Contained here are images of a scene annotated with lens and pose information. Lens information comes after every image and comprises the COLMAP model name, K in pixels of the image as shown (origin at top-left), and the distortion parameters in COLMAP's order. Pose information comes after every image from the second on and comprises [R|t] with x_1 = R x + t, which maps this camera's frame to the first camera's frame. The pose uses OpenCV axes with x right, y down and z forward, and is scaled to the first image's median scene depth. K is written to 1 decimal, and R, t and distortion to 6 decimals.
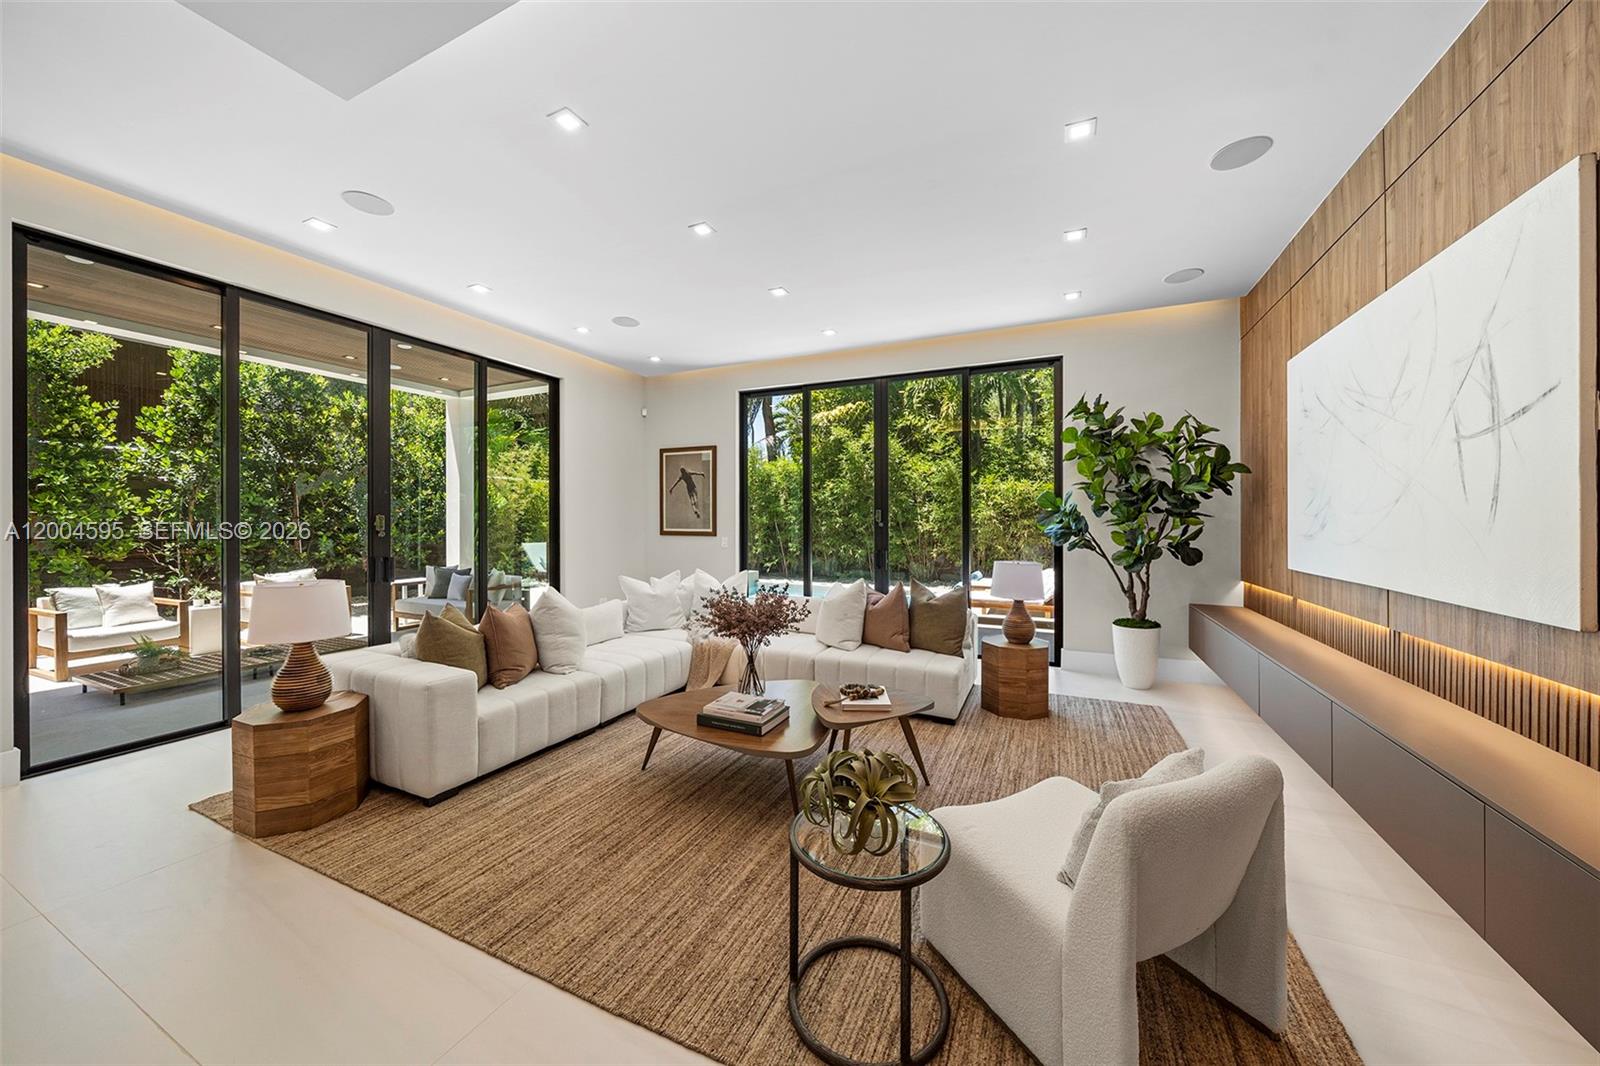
lens RADIAL K [[554.9, 0, 802.3], [0, 554.9, 520.4], [0, 0, 1]] dist [-0.002532, 0.000015]
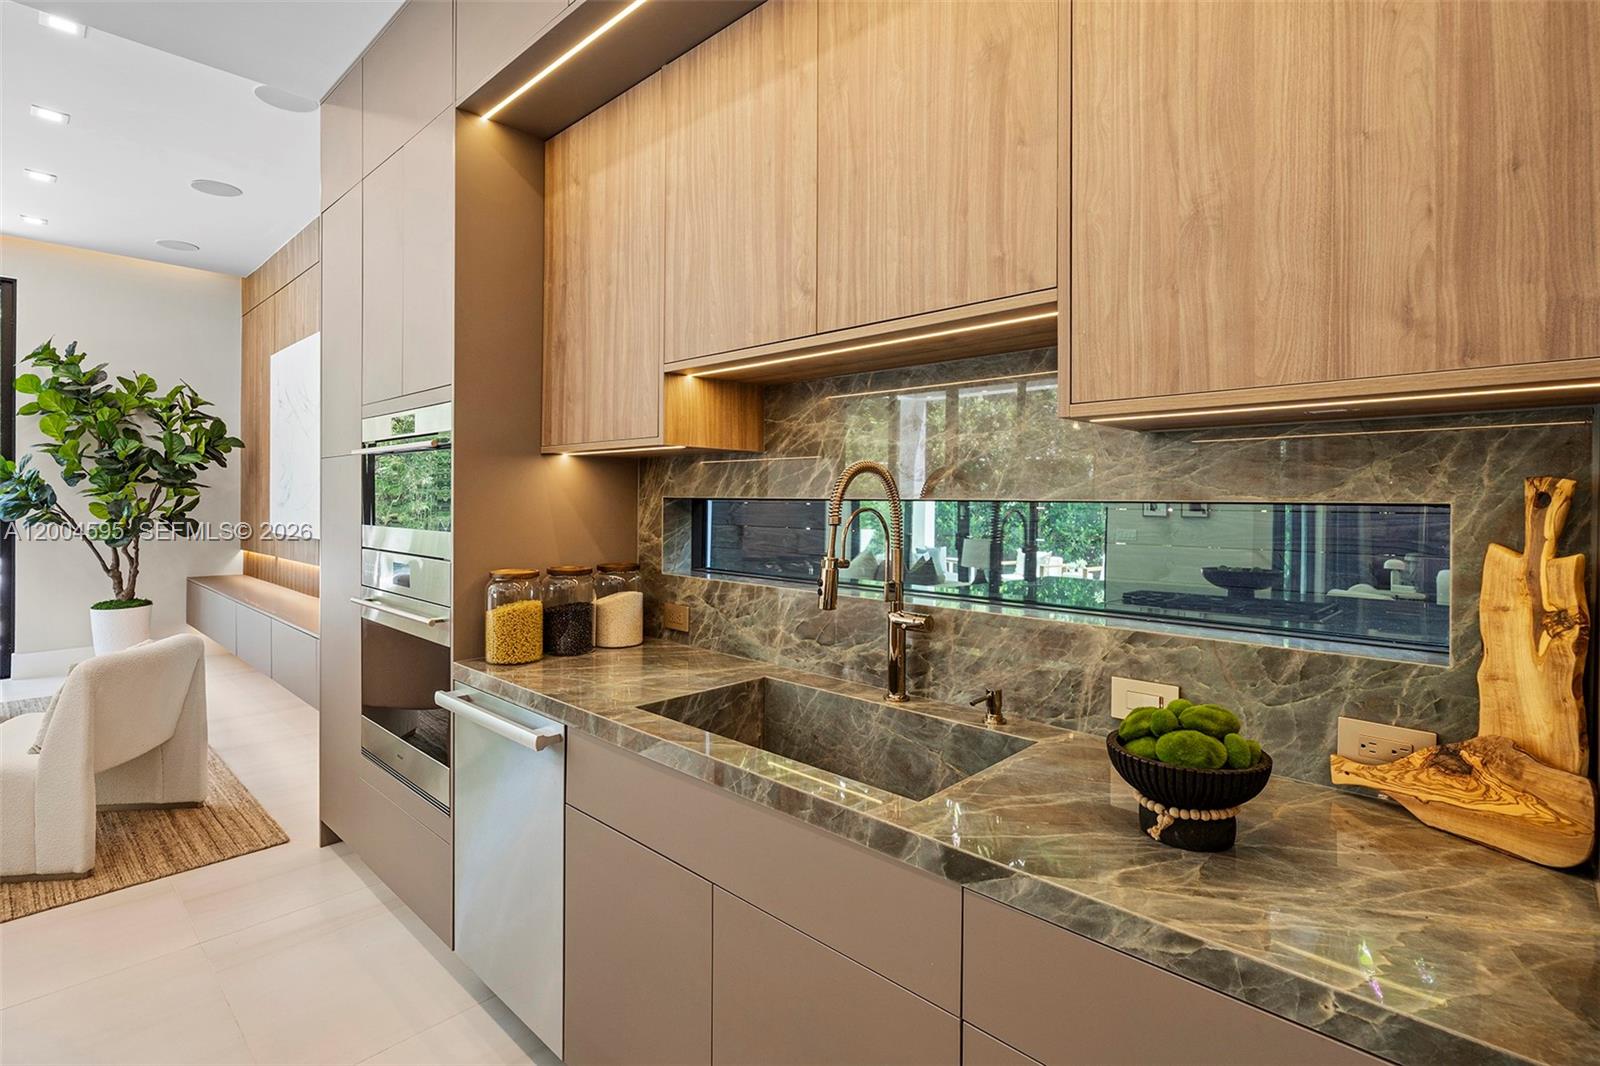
lens RADIAL K [[758.5, 0, 804.2], [0, 758.5, 497.0], [0, 0, 1]] dist [0.000206, 0.000708]
pose [[0.309387, 0.001238, 0.950935, -0.227924], [-0.006012, 0.999982, 0.000654, 0.003107], [-0.950917, -0.005919, 0.309389, -0.434237]]
